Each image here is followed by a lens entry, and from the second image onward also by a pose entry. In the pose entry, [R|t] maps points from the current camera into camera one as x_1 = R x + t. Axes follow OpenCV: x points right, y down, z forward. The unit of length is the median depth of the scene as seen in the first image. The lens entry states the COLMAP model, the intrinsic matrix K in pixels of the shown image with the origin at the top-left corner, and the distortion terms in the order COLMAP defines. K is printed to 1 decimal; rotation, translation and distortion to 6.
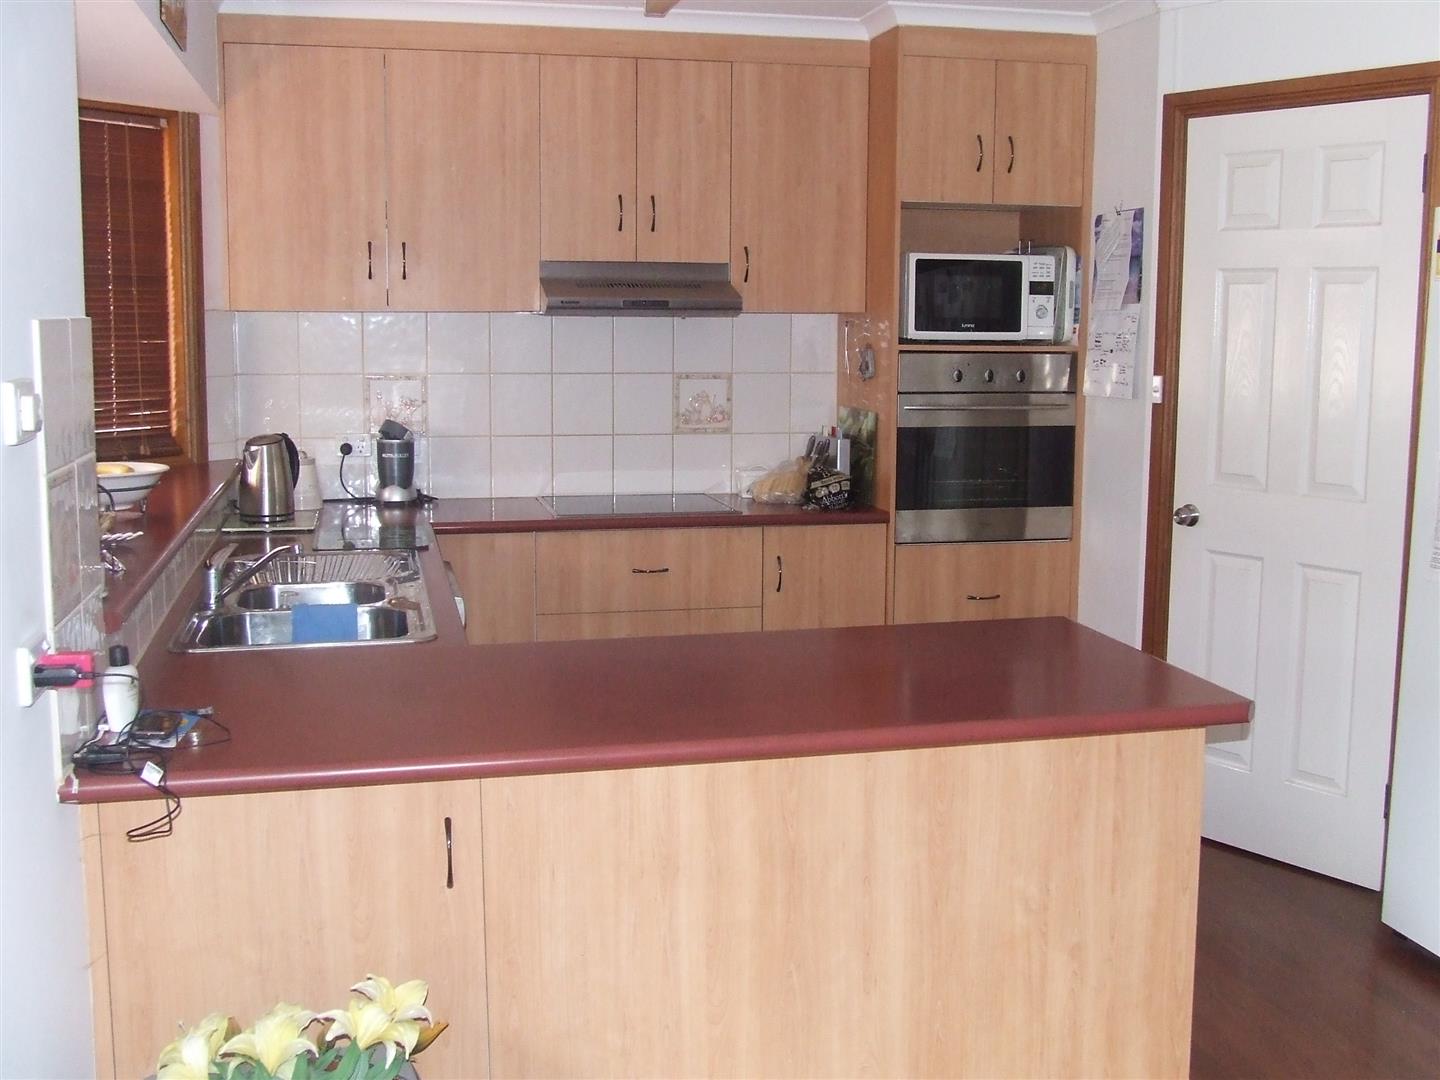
lens RADIAL K [[1599.2, 0, 720.0], [0, 1599.2, 540.0], [0, 0, 1]] dist [-0.050593, 0.019470]
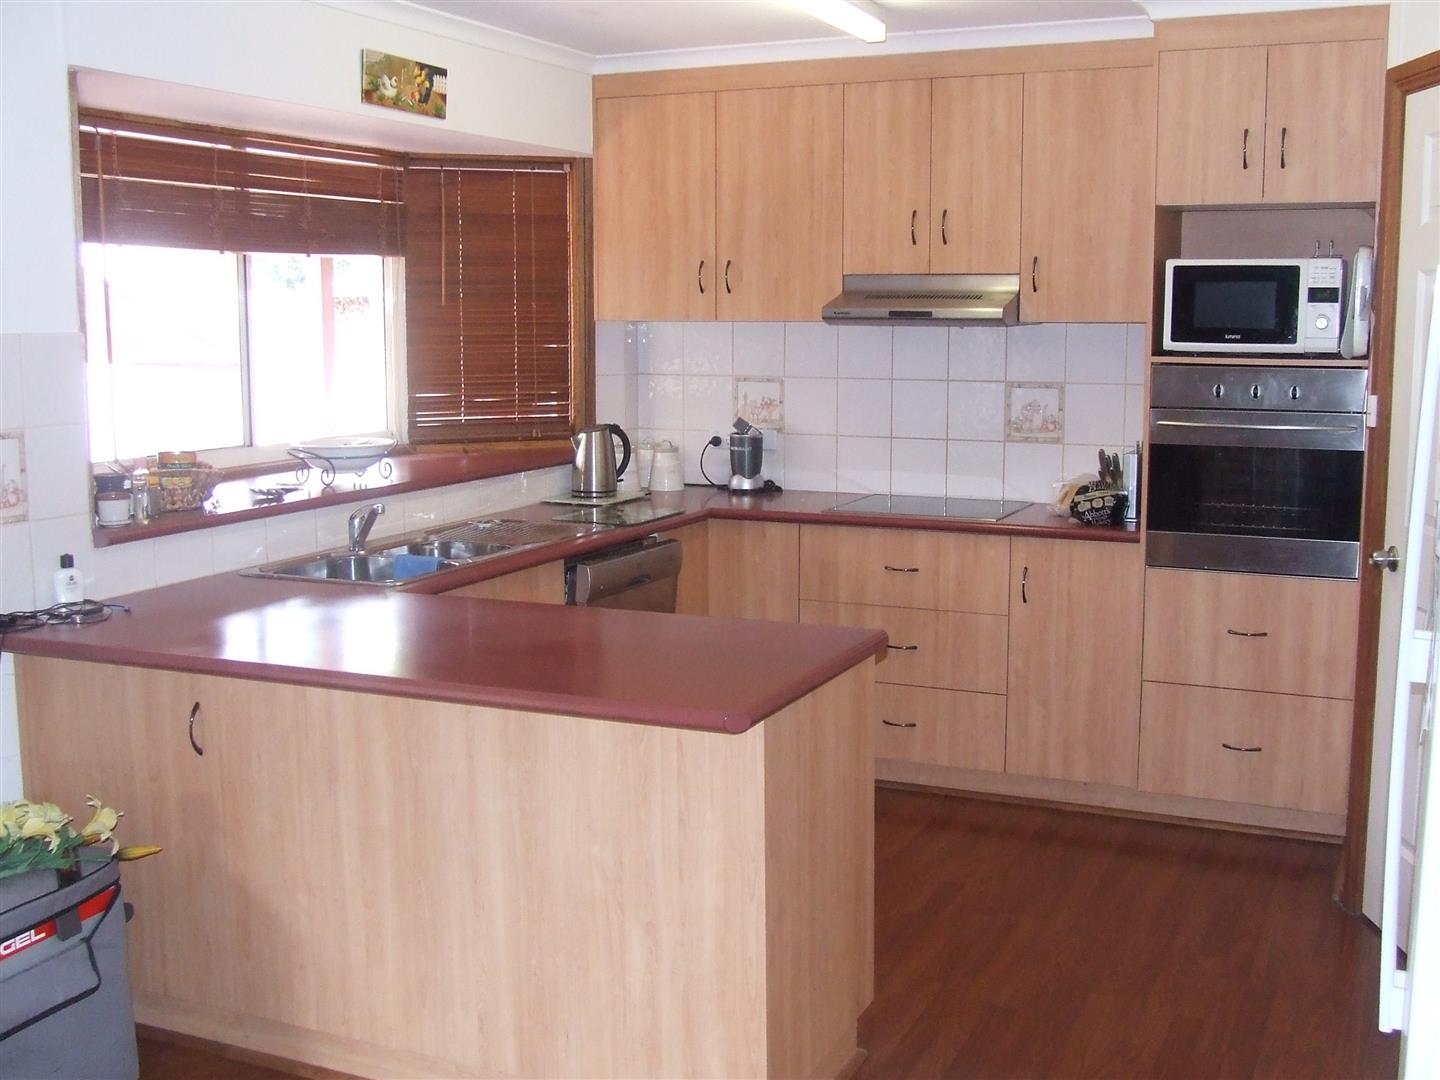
lens RADIAL K [[1583.2, 0, 720.0], [0, 1583.2, 540.0], [0, 0, 1]] dist [-0.039113, 0.027525]
pose [[0.794405, 0.081053, -0.601955, 0.484047], [-0.081751, 0.996307, 0.026265, -0.017126], [0.601861, 0.028346, 0.798098, 0.099529]]
